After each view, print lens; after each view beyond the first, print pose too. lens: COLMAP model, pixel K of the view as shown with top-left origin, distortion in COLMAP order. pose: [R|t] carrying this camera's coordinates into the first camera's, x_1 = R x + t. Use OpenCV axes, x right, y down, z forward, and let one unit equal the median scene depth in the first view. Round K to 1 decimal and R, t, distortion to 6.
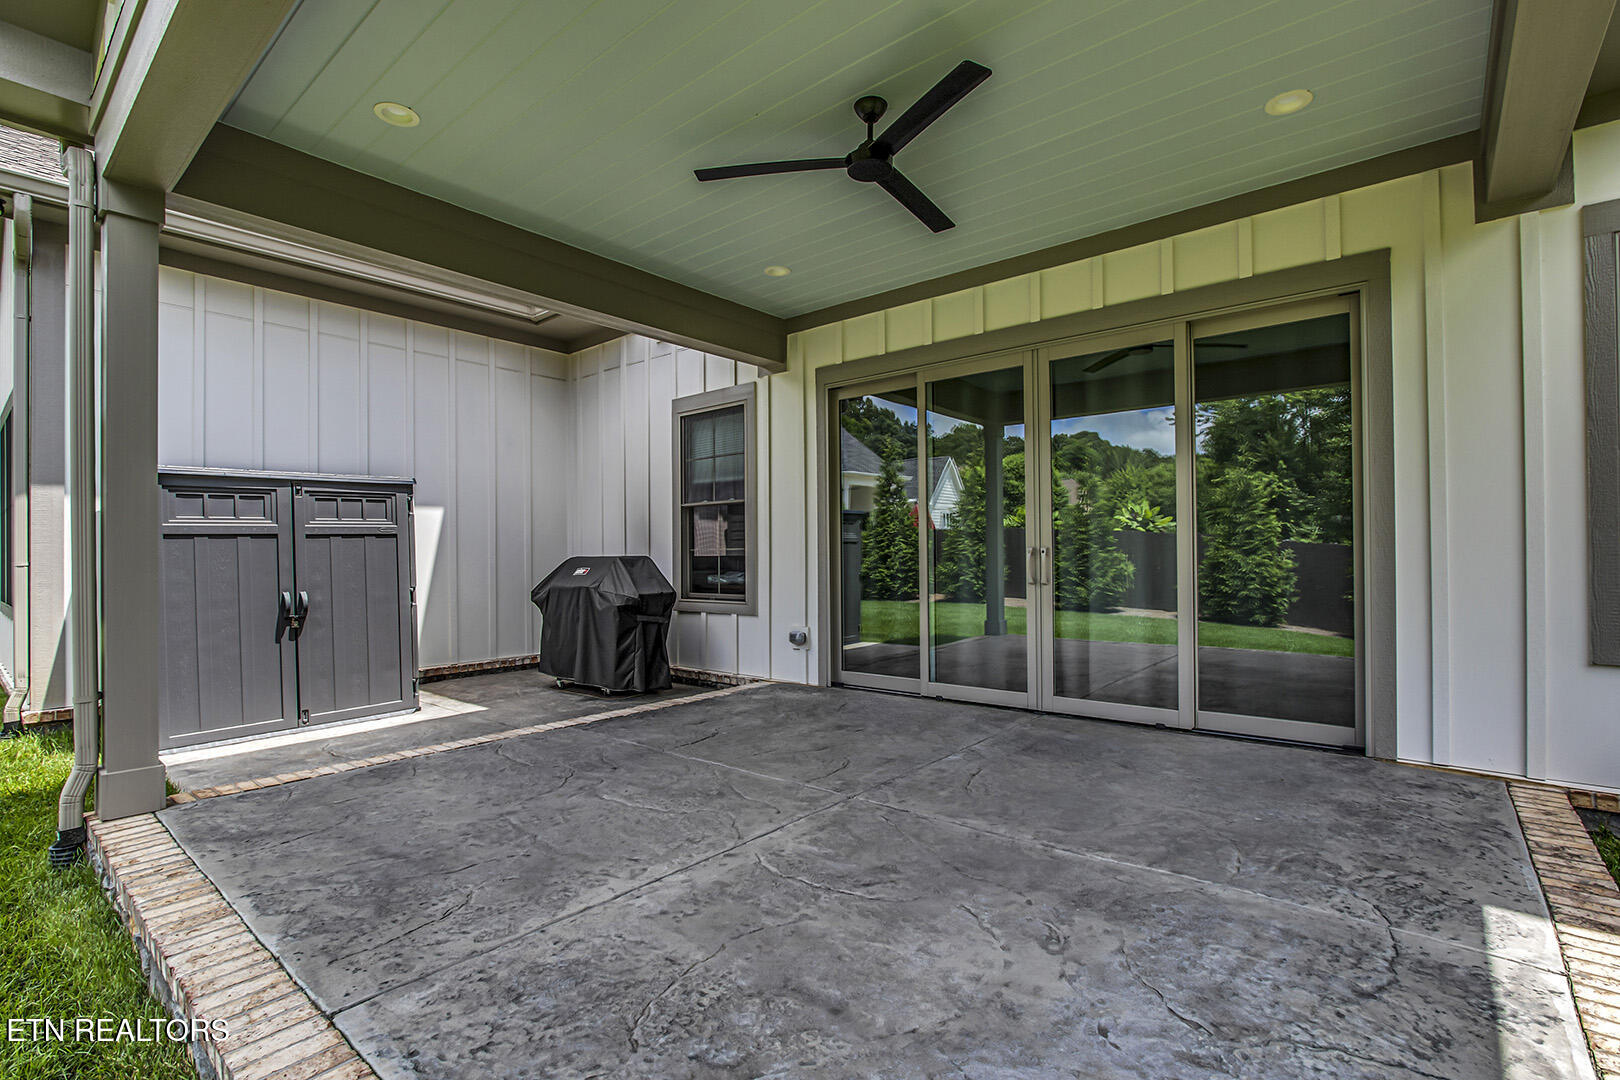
lens RADIAL K [[752.0, 0, 810.3], [0, 752.0, 551.5], [0, 0, 1]] dist [-0.019601, 0.001136]
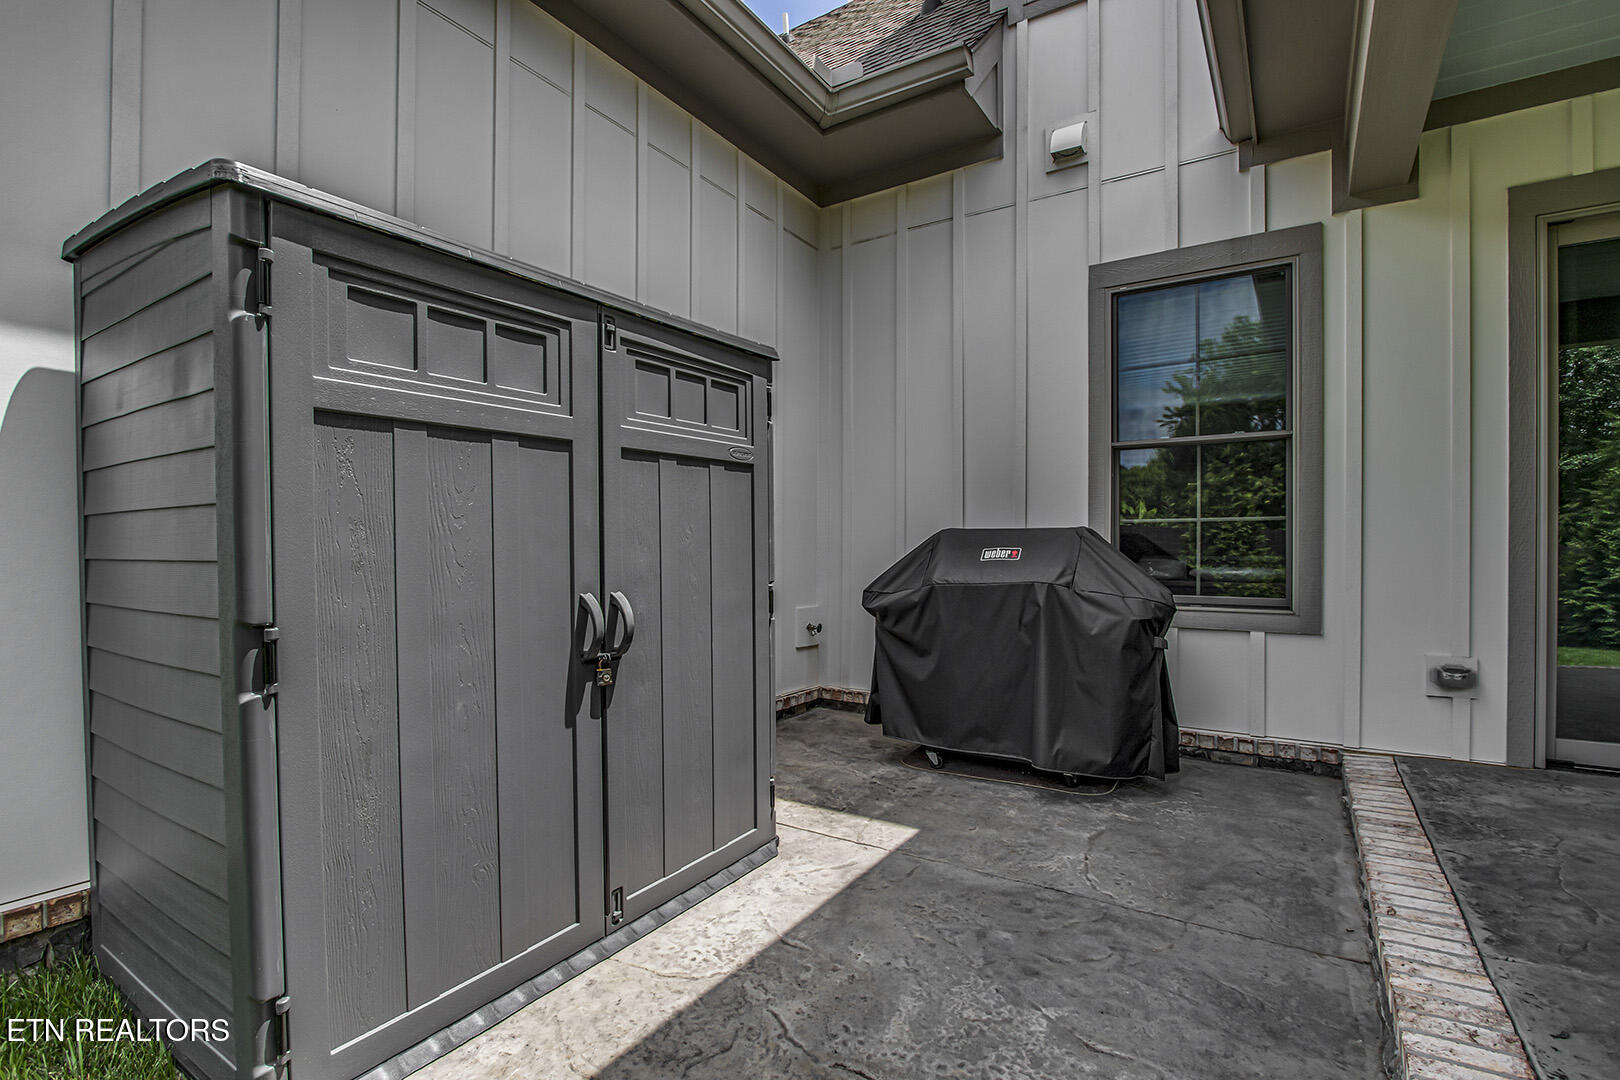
lens RADIAL K [[752.0, 0, 810.3], [0, 752.0, 551.5], [0, 0, 1]] dist [-0.019601, 0.001136]
pose [[0.990963, 0.012421, 0.133561, -0.568815], [-0.013261, 0.999898, 0.005397, 0.026083], [-0.133480, -0.007120, 0.991026, 0.532854]]
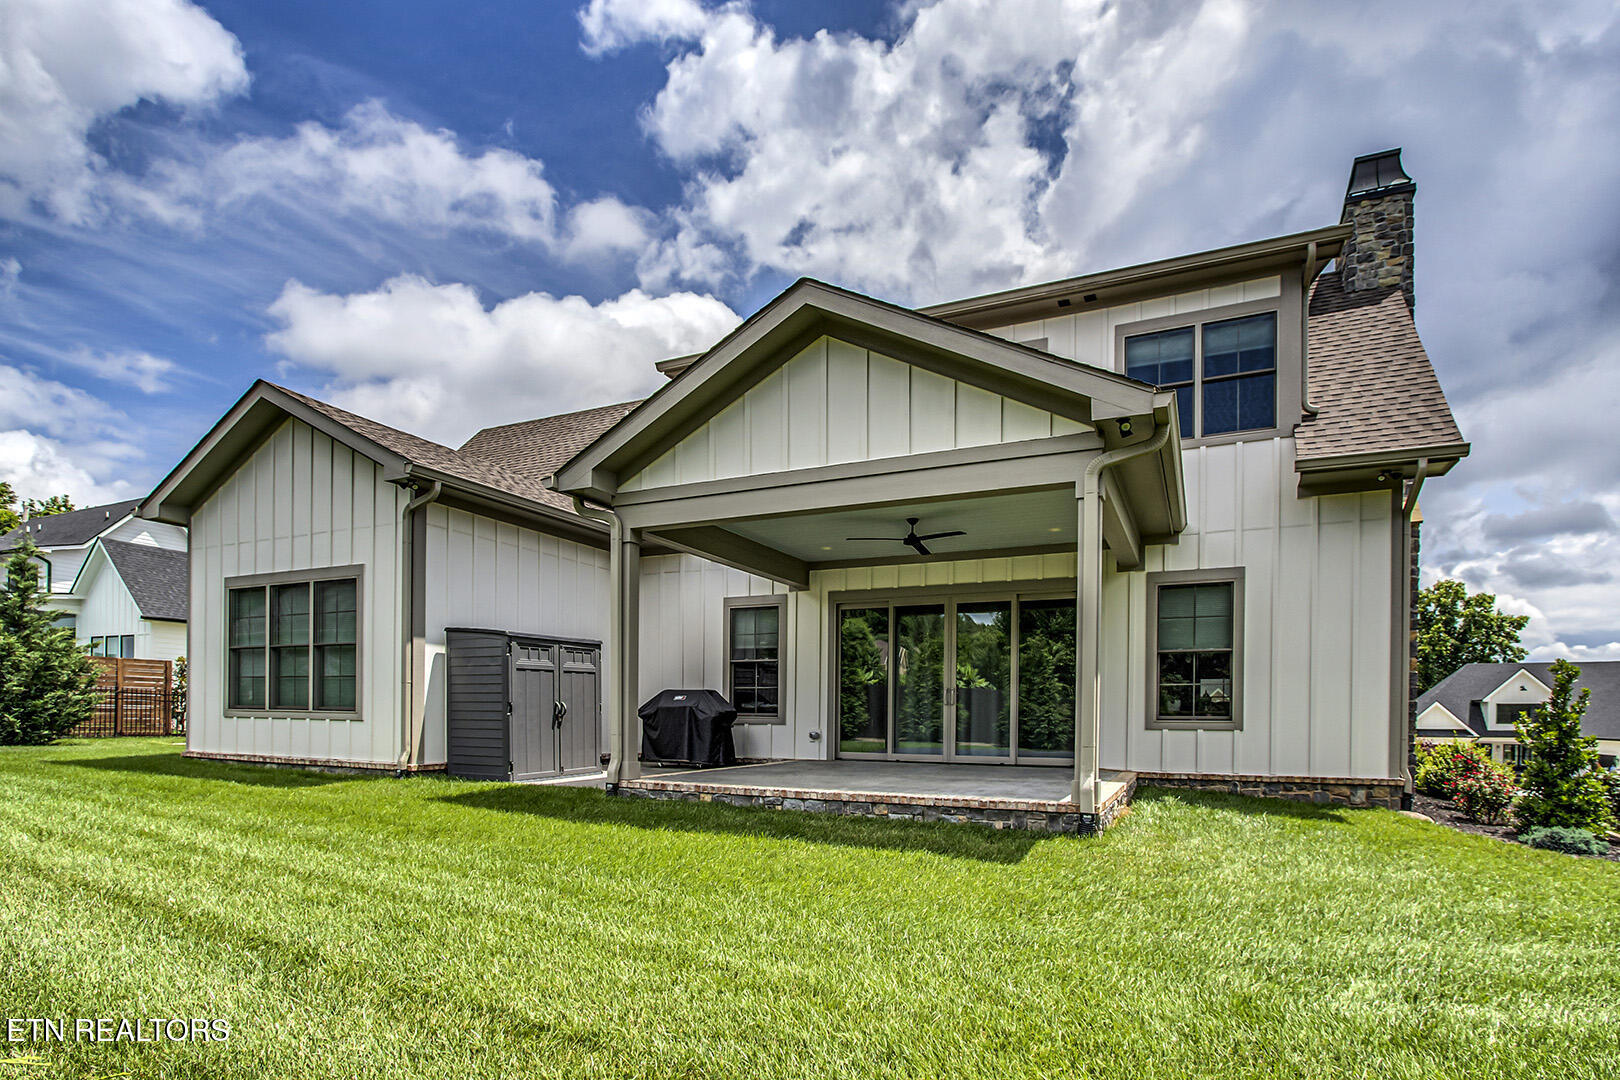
lens RADIAL K [[769.6, 0, 765.2], [0, 769.6, 704.4], [0, 0, 1]] dist [0.000380, 0.000221]
pose [[0.983073, 0.025995, 0.181361, -0.480715], [-0.024941, 0.999656, -0.008094, 0.056688], [-0.181509, 0.003433, 0.983383, -0.845682]]
